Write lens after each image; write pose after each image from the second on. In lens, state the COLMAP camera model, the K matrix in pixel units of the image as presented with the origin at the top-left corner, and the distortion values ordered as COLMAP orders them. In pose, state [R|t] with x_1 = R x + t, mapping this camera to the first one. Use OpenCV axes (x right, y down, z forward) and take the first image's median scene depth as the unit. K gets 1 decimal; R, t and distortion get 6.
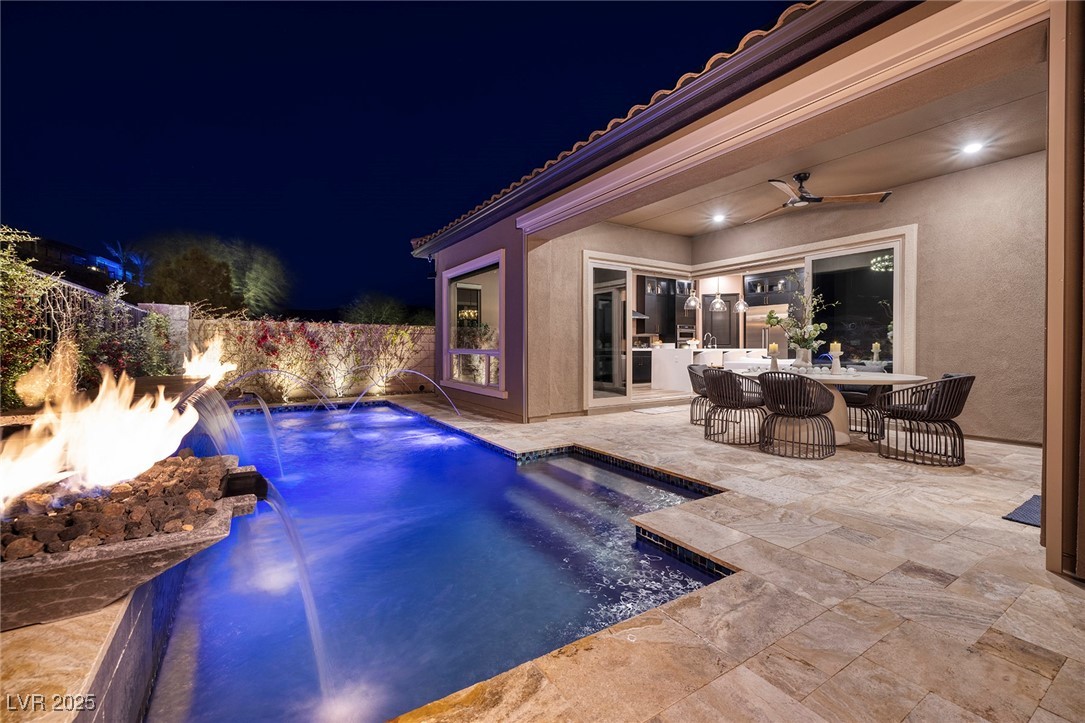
lens RADIAL K [[455.6, 0, 547.5], [0, 455.6, 352.8], [0, 0, 1]] dist [0.002238, -0.000011]
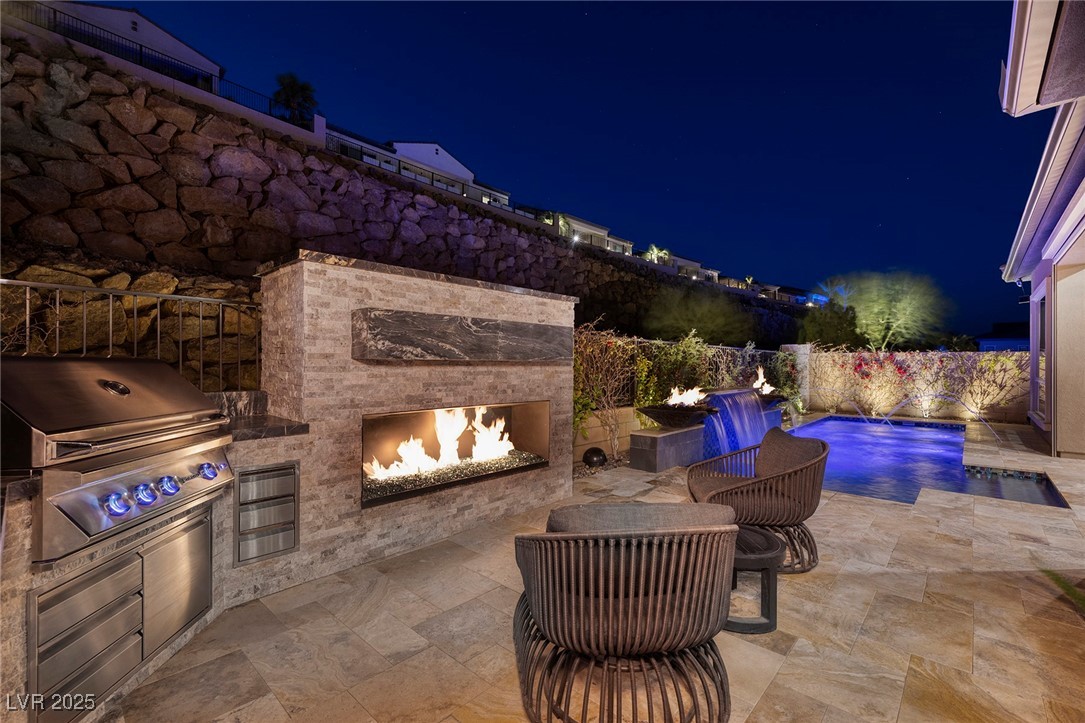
lens RADIAL K [[455.6, 0, 545.0], [0, 455.6, 362.2], [0, 0, 1]] dist [0.002238, -0.000011]
pose [[0.251576, -0.003681, -0.967831, 0.408859], [-0.018163, 0.999799, -0.008524, -0.013402], [0.967667, 0.019723, 0.251458, -0.205933]]
